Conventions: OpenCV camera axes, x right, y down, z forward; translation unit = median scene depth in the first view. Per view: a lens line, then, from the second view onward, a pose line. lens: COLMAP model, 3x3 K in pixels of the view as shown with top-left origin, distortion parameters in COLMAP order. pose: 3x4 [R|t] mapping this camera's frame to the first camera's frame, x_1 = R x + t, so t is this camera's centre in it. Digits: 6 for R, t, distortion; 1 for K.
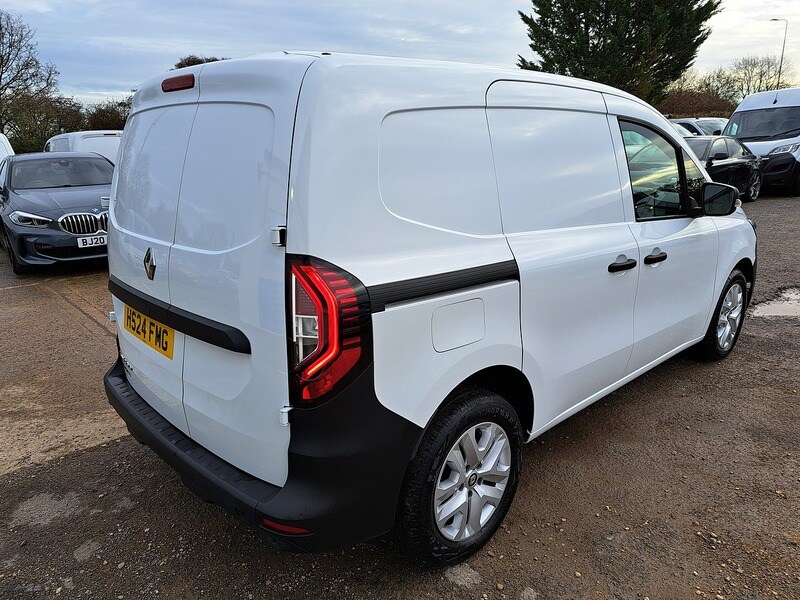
lens RADIAL K [[572.2, 0, 405.2], [0, 572.2, 303.5], [0, 0, 1]] dist [0.056104, -0.048904]
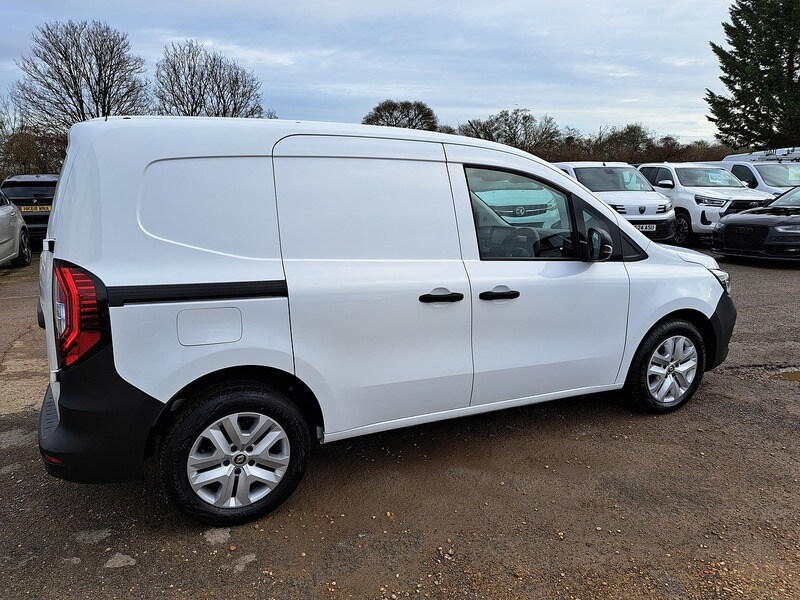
lens RADIAL K [[572.2, 0, 406.3], [0, 572.2, 304.8], [0, 0, 1]] dist [0.056104, -0.048904]
pose [[0.948589, 0.084525, -0.305015, 0.798438], [-0.101596, 0.994001, -0.040508, -0.002287], [0.299761, 0.069414, 0.951486, -0.068878]]
